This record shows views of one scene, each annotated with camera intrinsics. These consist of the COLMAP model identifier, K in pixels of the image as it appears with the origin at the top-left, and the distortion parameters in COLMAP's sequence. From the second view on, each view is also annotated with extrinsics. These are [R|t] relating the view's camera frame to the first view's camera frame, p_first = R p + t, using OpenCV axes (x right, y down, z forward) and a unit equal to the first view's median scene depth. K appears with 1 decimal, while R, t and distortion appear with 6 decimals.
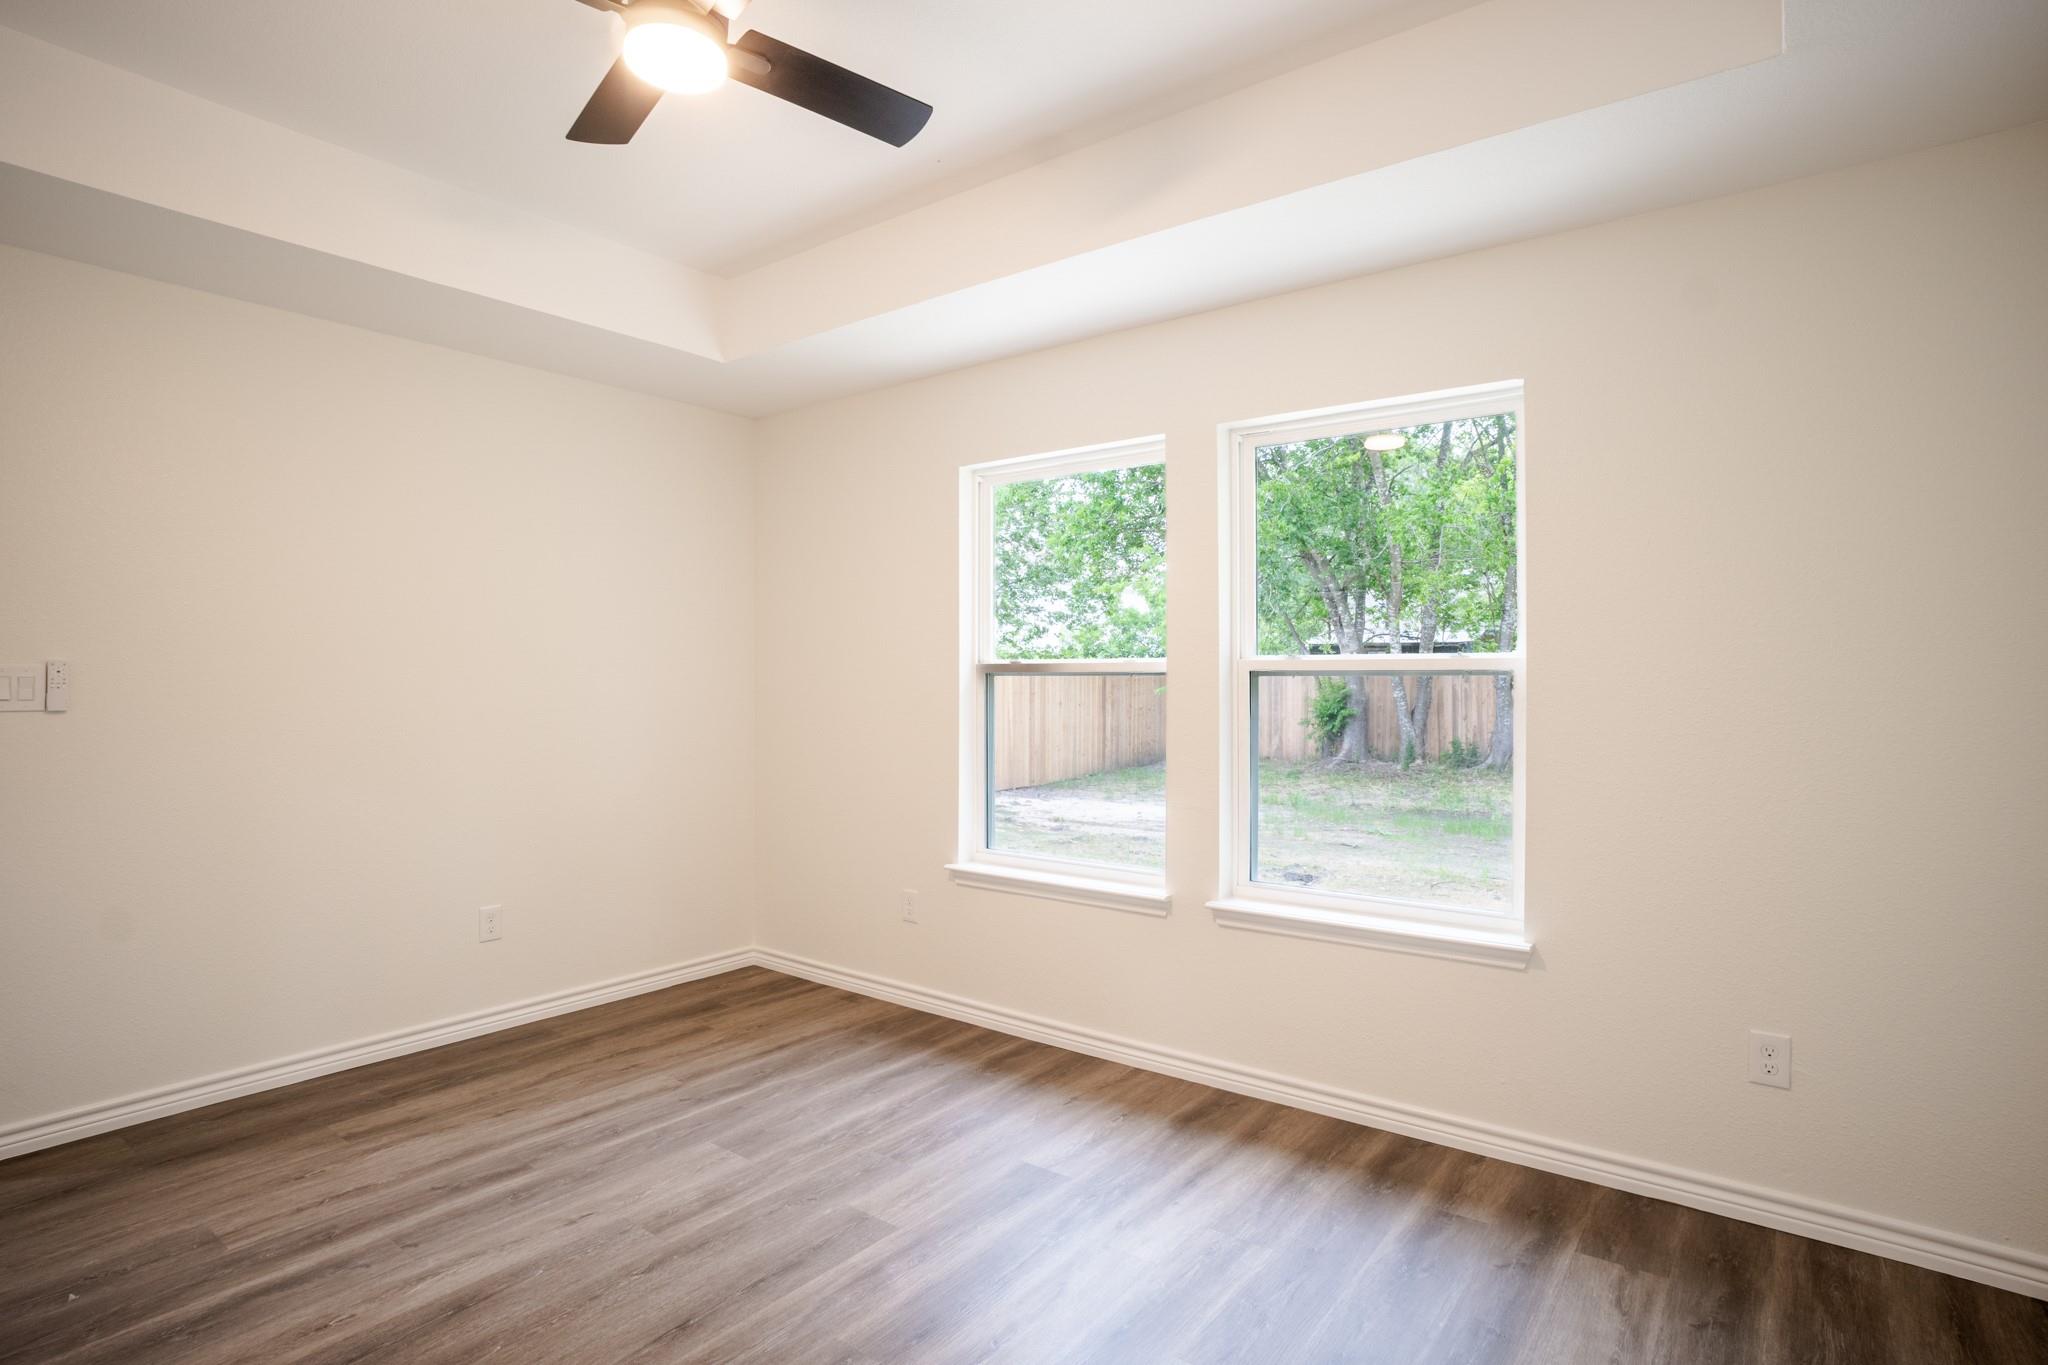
lens RADIAL K [[1025.6, 0, 1020.0], [0, 1025.6, 693.3], [0, 0, 1]] dist [-0.068644, 0.028253]
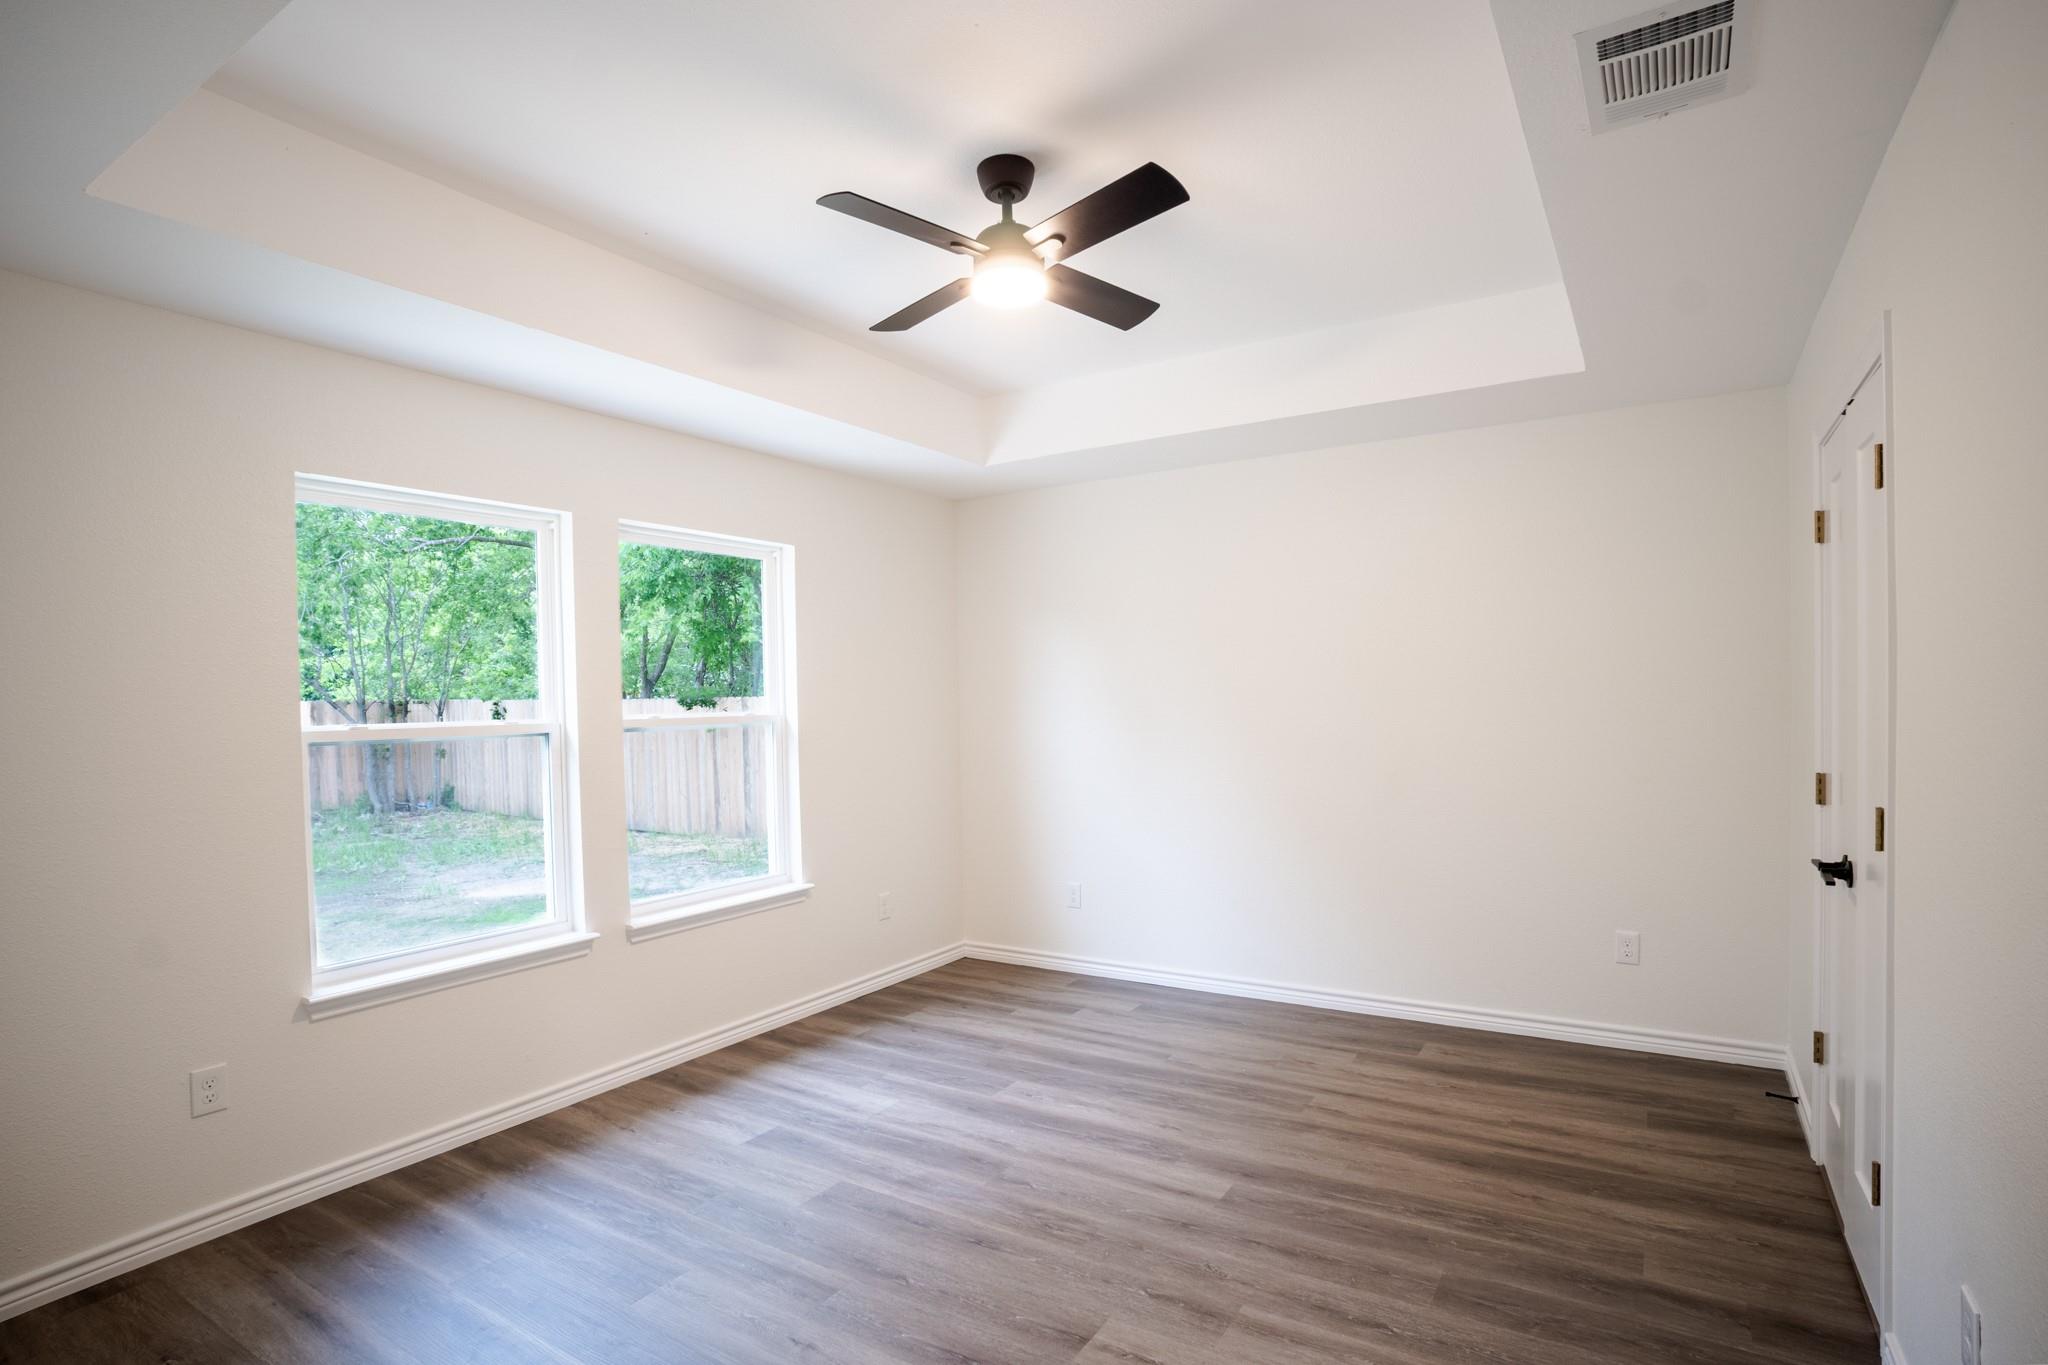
lens RADIAL K [[1025.6, 0, 1020.0], [0, 1025.6, 693.3], [0, 0, 1]] dist [-0.068644, 0.028253]
pose [[-0.086888, -0.000279, 0.996218, -1.223241], [0.025357, 0.999675, 0.002491, -0.070078], [-0.995895, 0.025478, -0.086853, 0.758048]]
